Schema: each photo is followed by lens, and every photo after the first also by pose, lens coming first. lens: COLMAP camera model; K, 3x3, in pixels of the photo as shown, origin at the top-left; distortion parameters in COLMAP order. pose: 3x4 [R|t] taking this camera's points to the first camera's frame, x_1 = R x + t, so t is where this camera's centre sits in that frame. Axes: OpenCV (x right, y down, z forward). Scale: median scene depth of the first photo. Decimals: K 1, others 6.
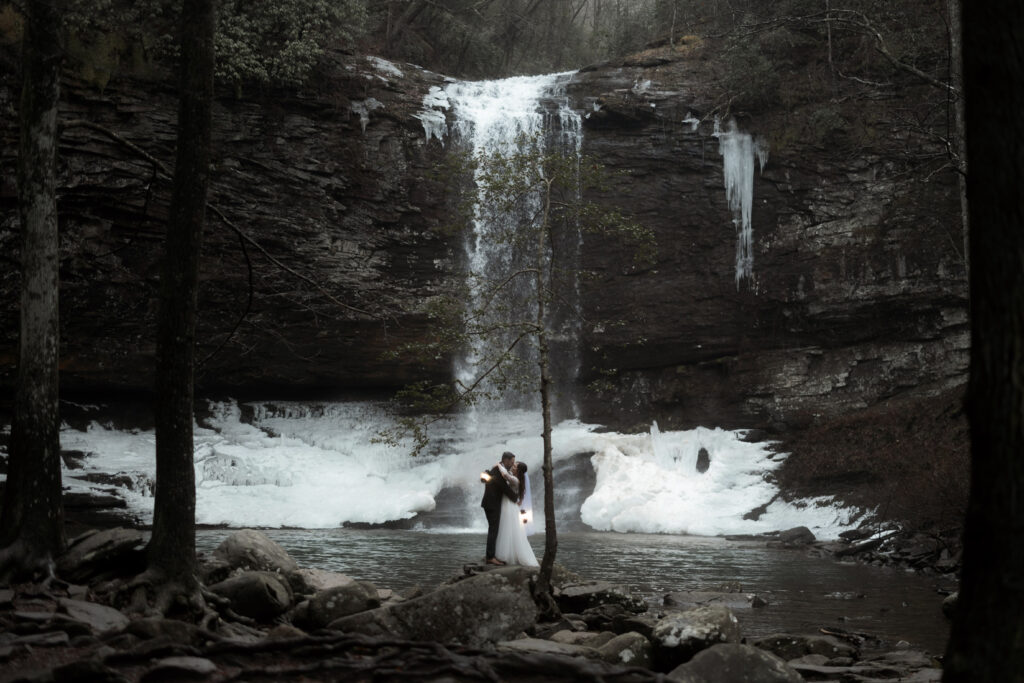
lens RADIAL K [[1422.9, 0, 513.0], [0, 1422.9, 380.6], [0, 0, 1]] dist [0.003979, 0.005092]
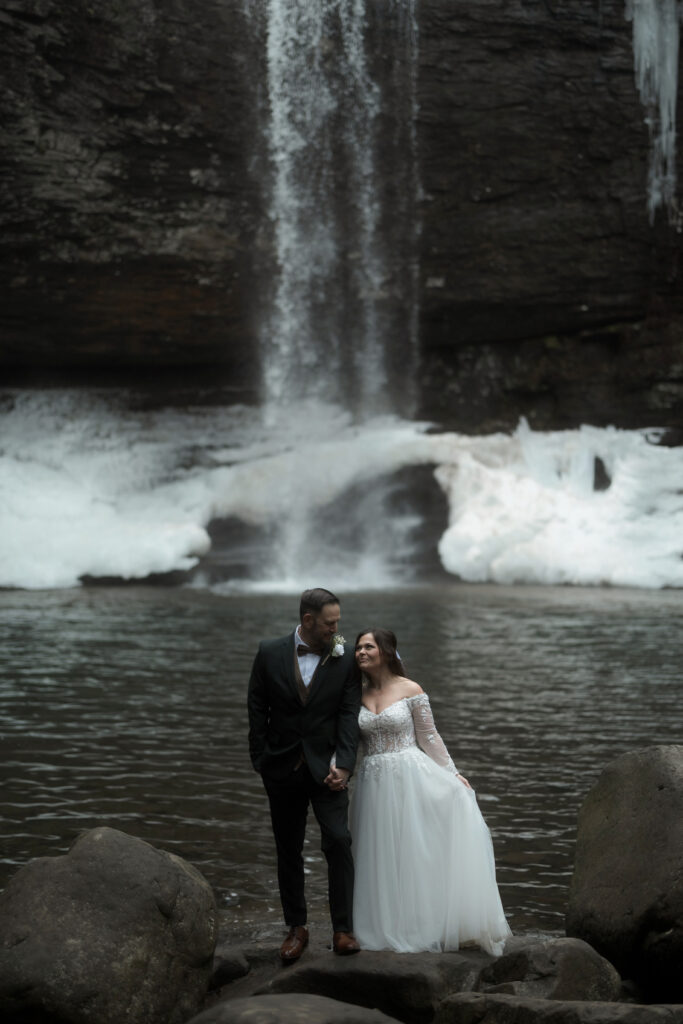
lens RADIAL K [[1537.2, 0, 341.5], [0, 1537.2, 512.0], [0, 0, 1]] dist [0.019017, -0.007450]
pose [[0.982110, -0.012021, 0.187923, -0.129128], [-0.003709, 0.996532, 0.083129, 0.013109], [-0.188271, -0.082339, 0.978660, 0.299078]]
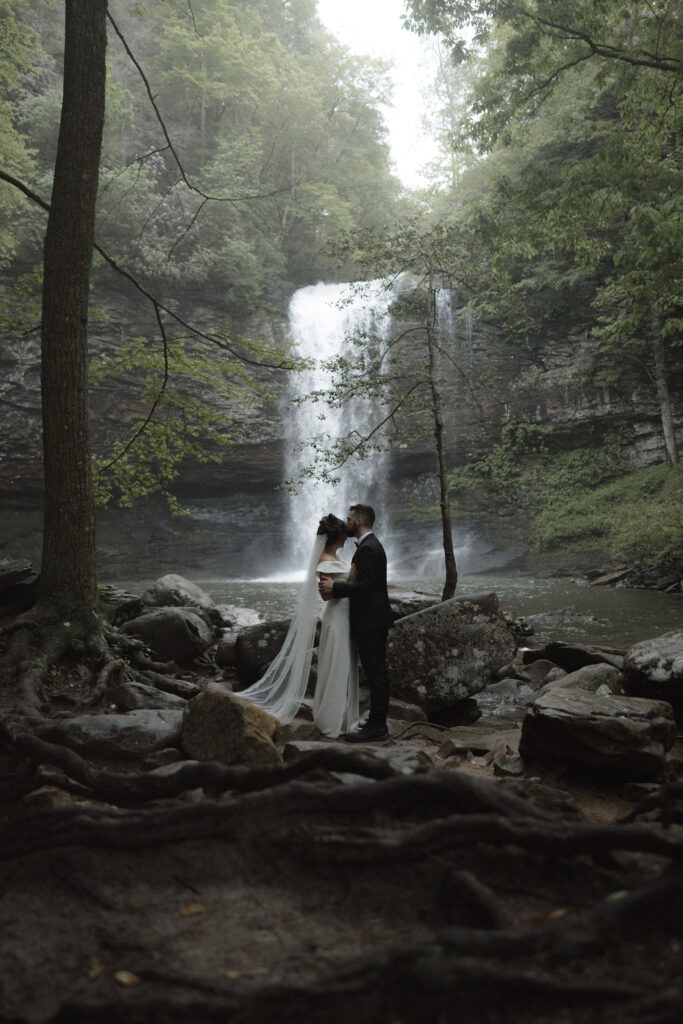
lens RADIAL K [[822.7, 0, 330.0], [0, 822.7, 507.8], [0, 0, 1]] dist [0.004097, -0.004008]
pose [[0.999651, -0.026428, -0.000442, -0.020720], [0.026431, 0.999556, 0.013768, 0.017296], [0.000078, -0.013774, 0.999905, 0.123799]]
